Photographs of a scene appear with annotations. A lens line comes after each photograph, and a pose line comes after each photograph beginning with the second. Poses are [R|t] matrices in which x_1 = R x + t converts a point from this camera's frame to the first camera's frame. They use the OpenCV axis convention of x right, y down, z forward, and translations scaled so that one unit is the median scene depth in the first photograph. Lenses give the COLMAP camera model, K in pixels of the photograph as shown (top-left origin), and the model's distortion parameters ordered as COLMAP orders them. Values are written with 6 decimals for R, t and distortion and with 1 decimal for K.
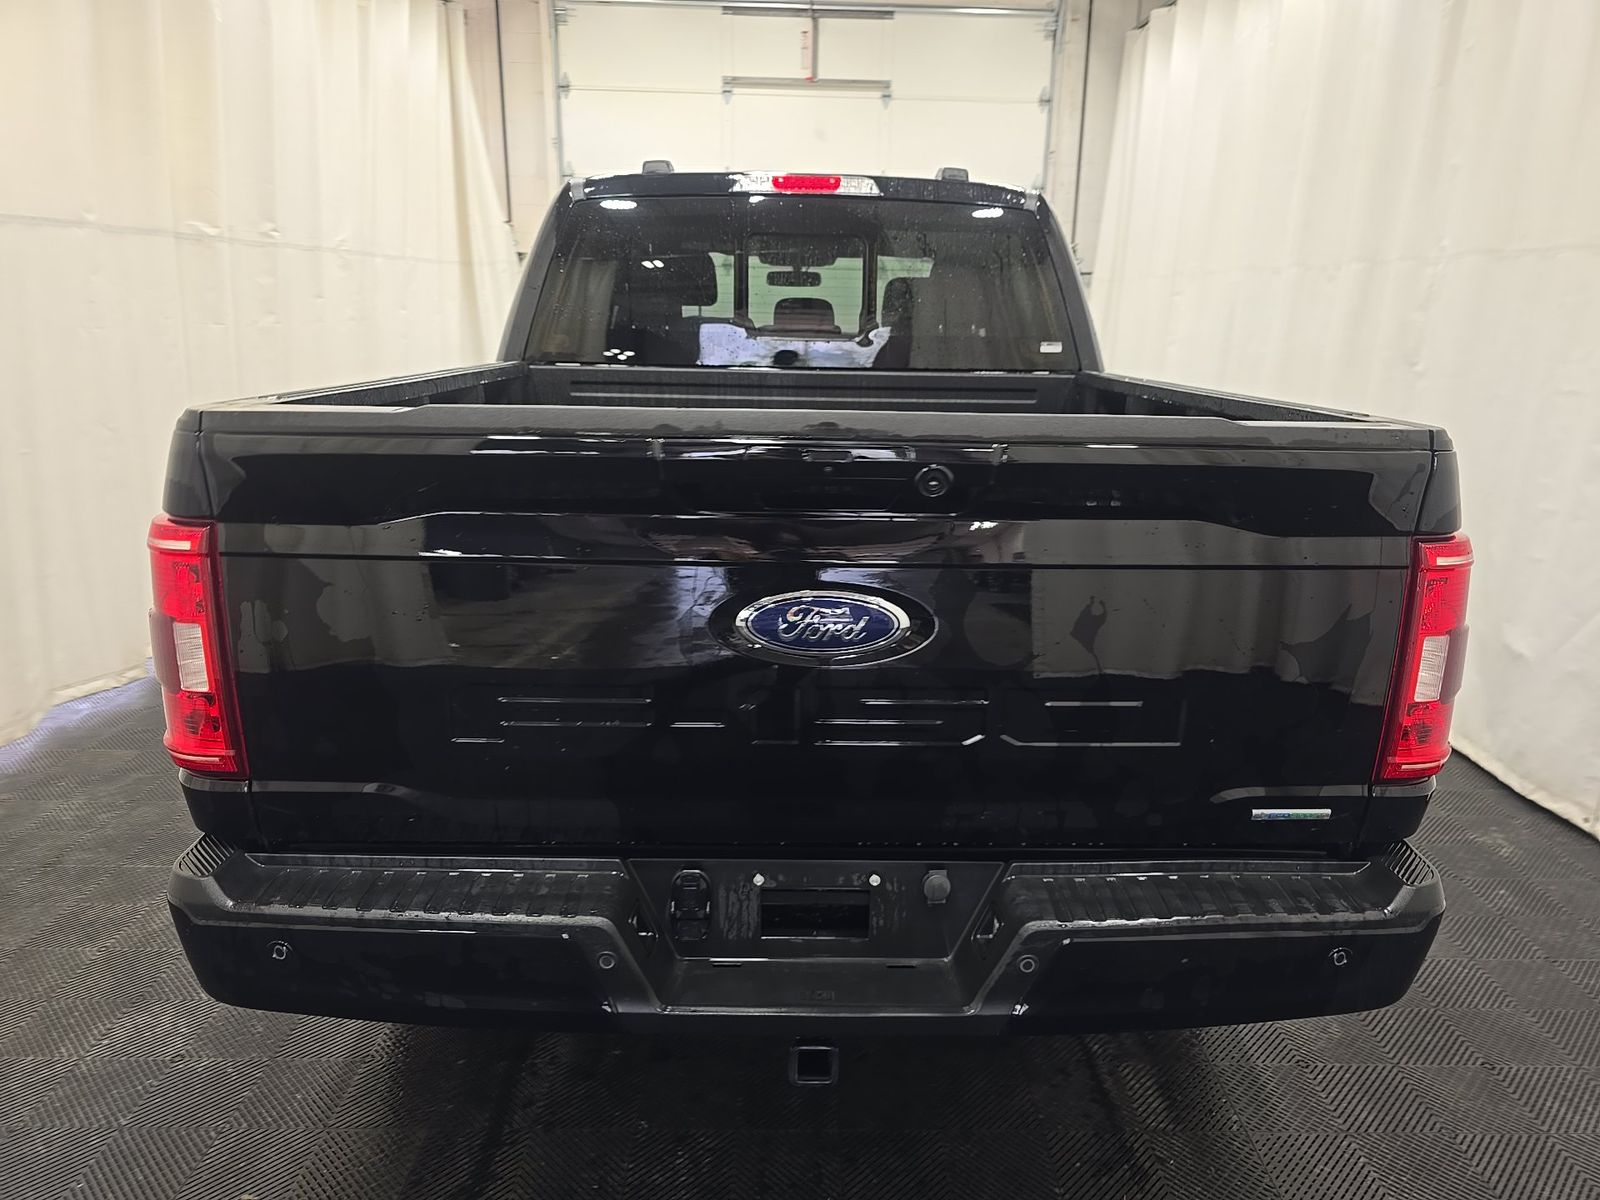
lens RADIAL K [[1047.9, 0, 821.3], [0, 1047.9, 592.6], [0, 0, 1]] dist [0.024910, -0.030868]
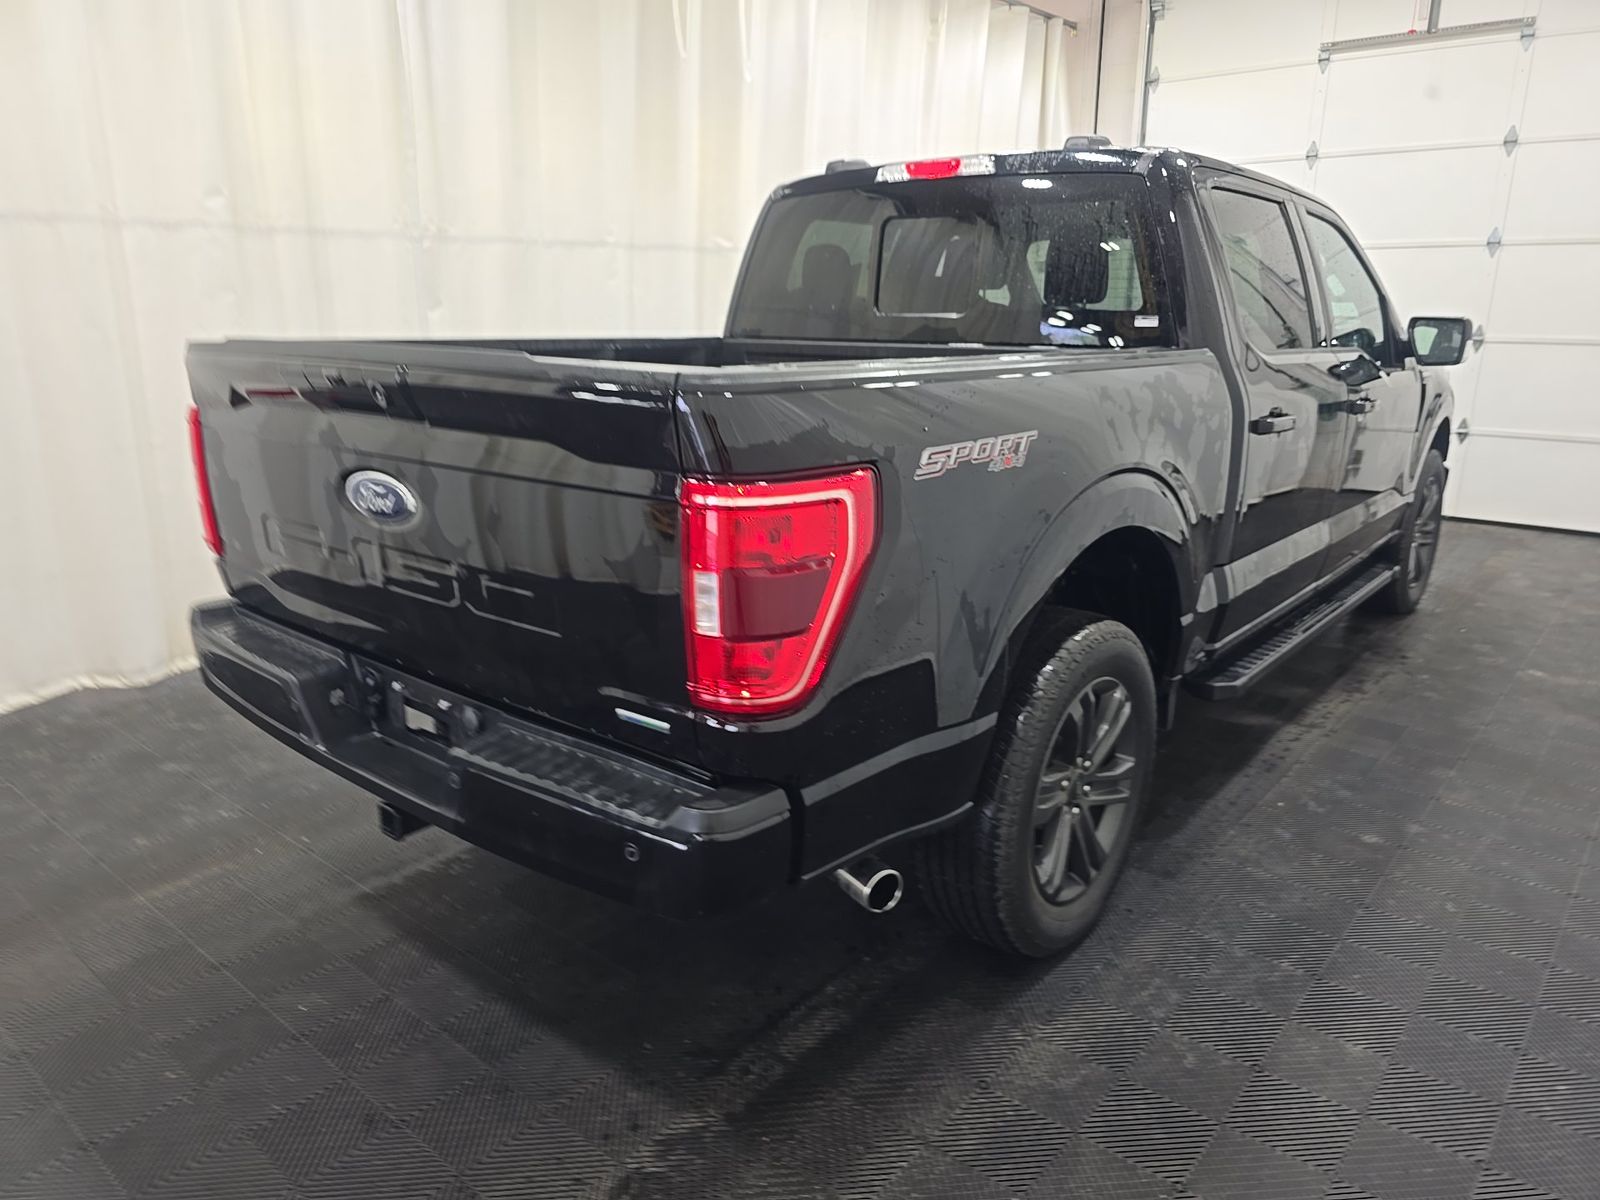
lens RADIAL K [[1047.9, 0, 821.3], [0, 1047.9, 592.6], [0, 0, 1]] dist [0.024910, -0.030868]
pose [[0.777377, 0.148364, -0.611288, 0.586554], [-0.149167, 0.987548, 0.049989, -0.002582], [0.611093, 0.052324, 0.789828, 0.111382]]
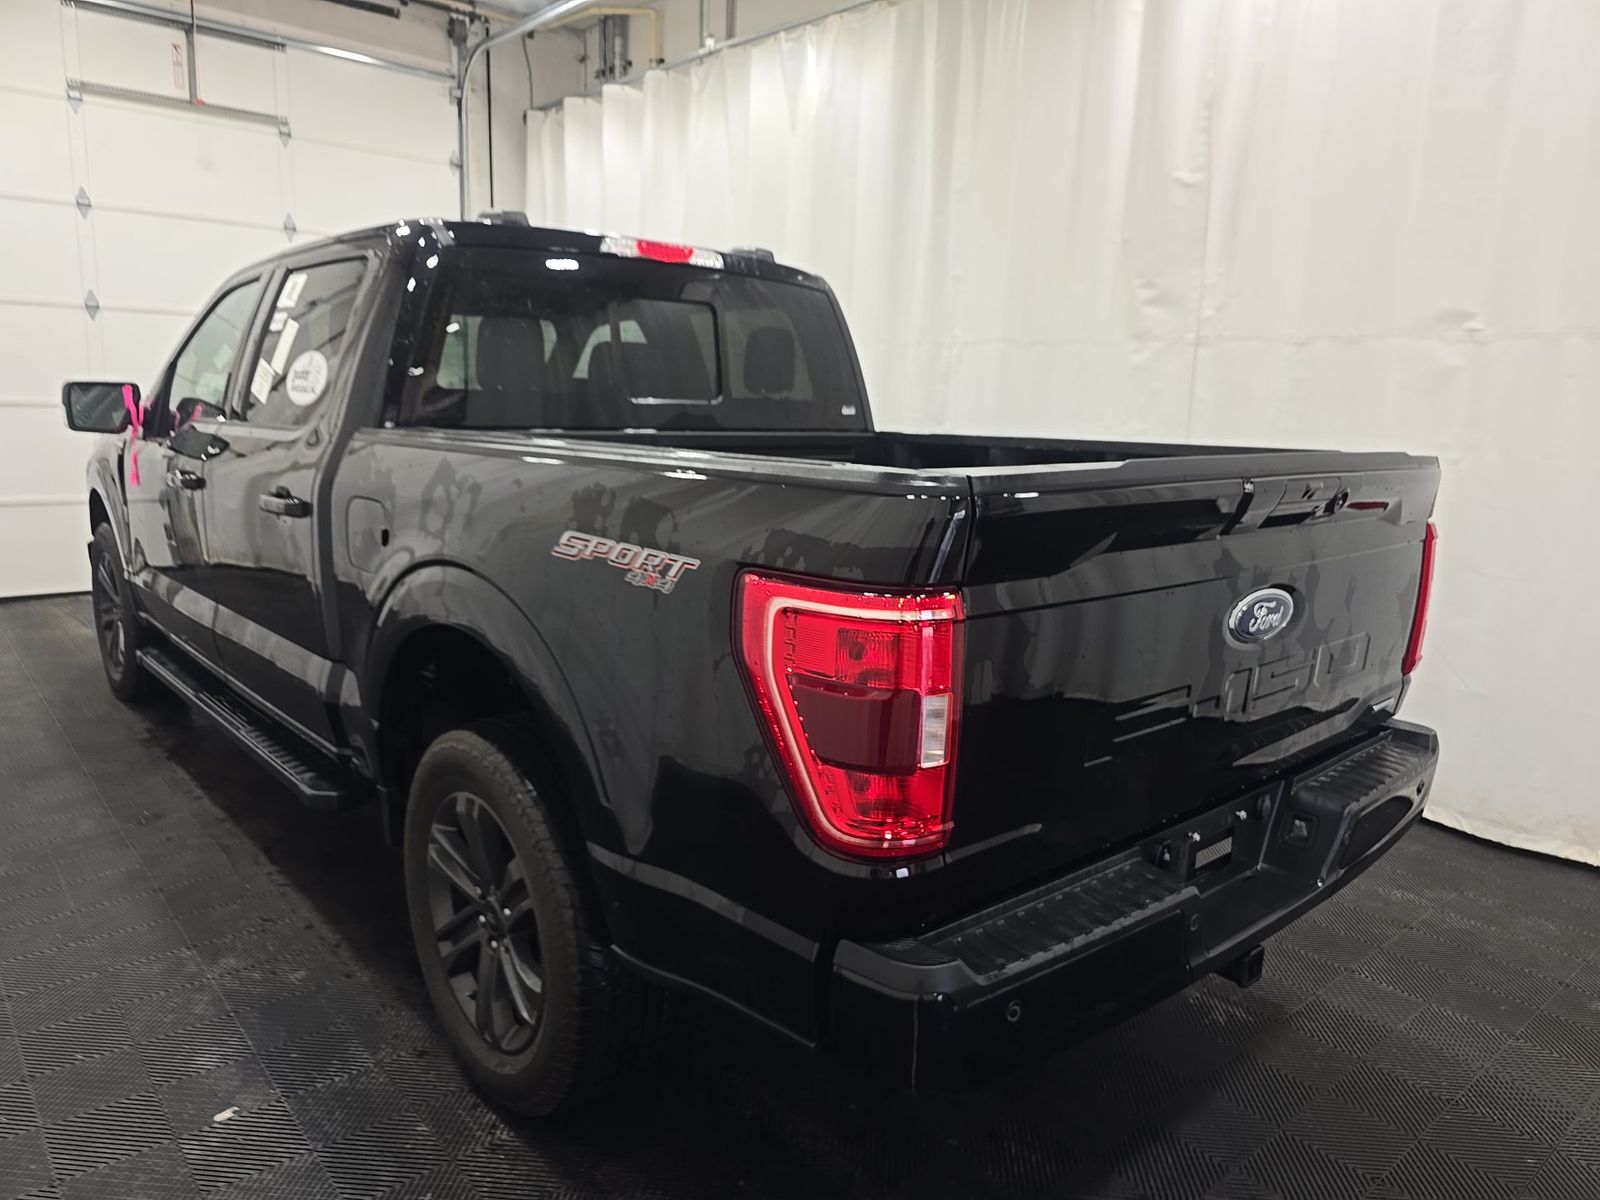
lens RADIAL K [[1047.9, 0, 821.3], [0, 1047.9, 592.6], [0, 0, 1]] dist [0.024910, -0.030868]
pose [[0.777573, -0.105932, 0.619805, -0.542058], [0.140548, 0.990048, -0.007113, -0.030633], [-0.612883, 0.092643, 0.784724, 0.130279]]
